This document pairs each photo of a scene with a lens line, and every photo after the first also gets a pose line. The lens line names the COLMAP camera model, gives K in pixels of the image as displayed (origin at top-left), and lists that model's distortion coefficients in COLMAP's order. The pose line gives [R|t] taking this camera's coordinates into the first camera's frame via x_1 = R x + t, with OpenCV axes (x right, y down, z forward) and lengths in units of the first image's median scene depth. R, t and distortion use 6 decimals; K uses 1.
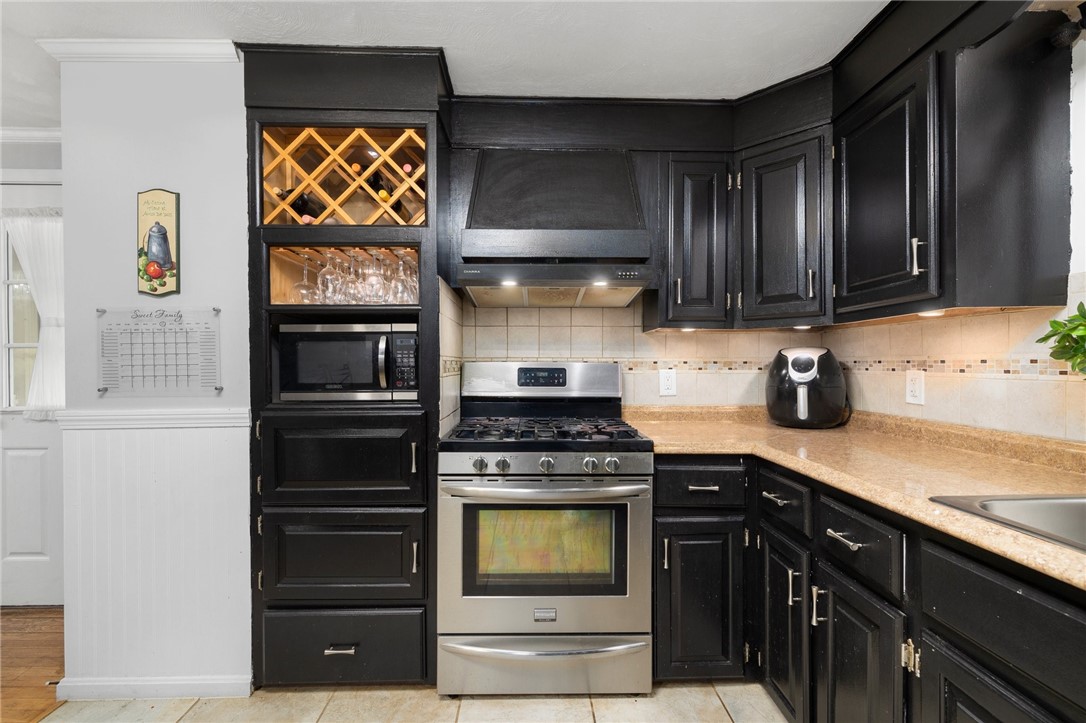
lens RADIAL K [[472.5, 0, 543.0], [0, 472.5, 361.5], [0, 0, 1]] dist [-0.000035, 0.000039]
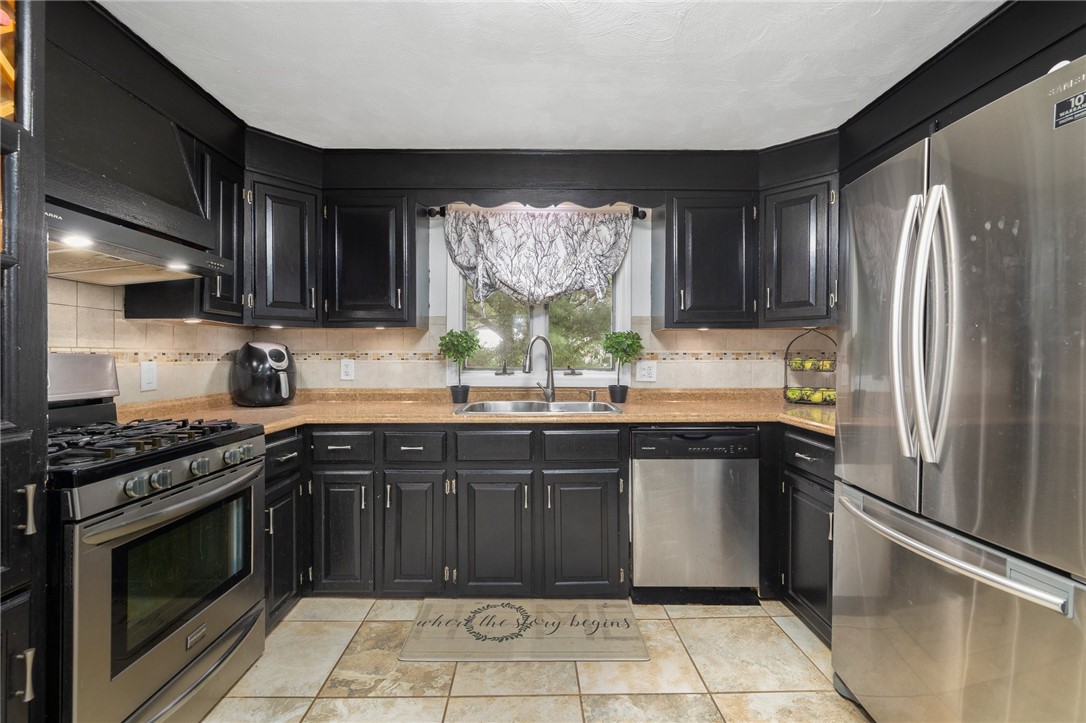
lens RADIAL K [[466.0, 0, 539.0], [0, 466.0, 350.6], [0, 0, 1]] dist [-0.000664, -0.000017]
pose [[0.008021, 0.010656, 0.999911, -0.764827], [-0.004231, 0.999935, -0.010622, 0.002714], [-0.999959, -0.004145, 0.008066, 0.302410]]
